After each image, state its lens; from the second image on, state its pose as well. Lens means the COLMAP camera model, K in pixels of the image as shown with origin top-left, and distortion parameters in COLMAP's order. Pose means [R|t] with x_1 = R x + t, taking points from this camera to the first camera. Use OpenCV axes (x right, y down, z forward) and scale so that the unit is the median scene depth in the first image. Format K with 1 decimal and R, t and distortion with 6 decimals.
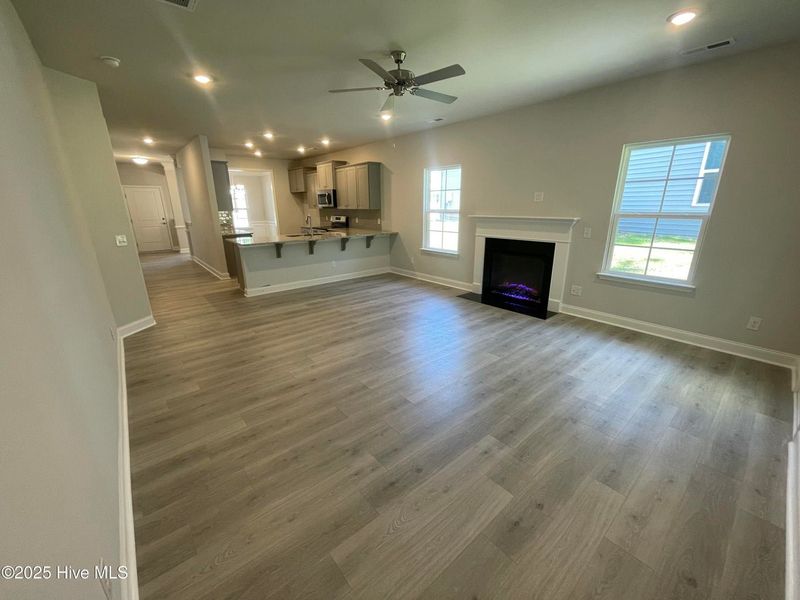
lens RADIAL K [[319.1, 0, 400.0], [0, 319.1, 300.0], [0, 0, 1]] dist [-0.001371, -0.000123]
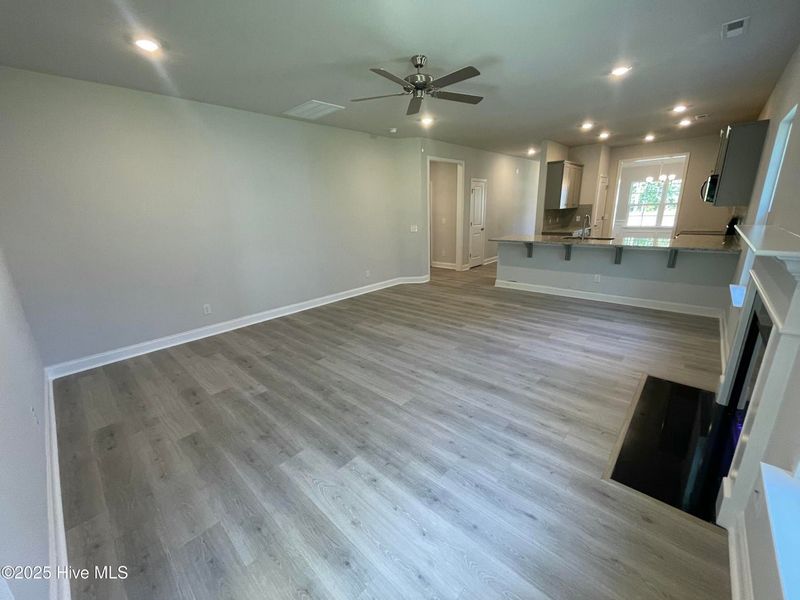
lens RADIAL K [[327.7, 0, 400.0], [0, 327.7, 300.0], [0, 0, 1]] dist [-0.000908, 0.000115]
pose [[0.119955, 0.270379, -0.955252, 0.782583], [-0.254564, 0.938407, 0.233644, -0.192977], [0.959587, 0.215146, 0.181395, 0.612242]]
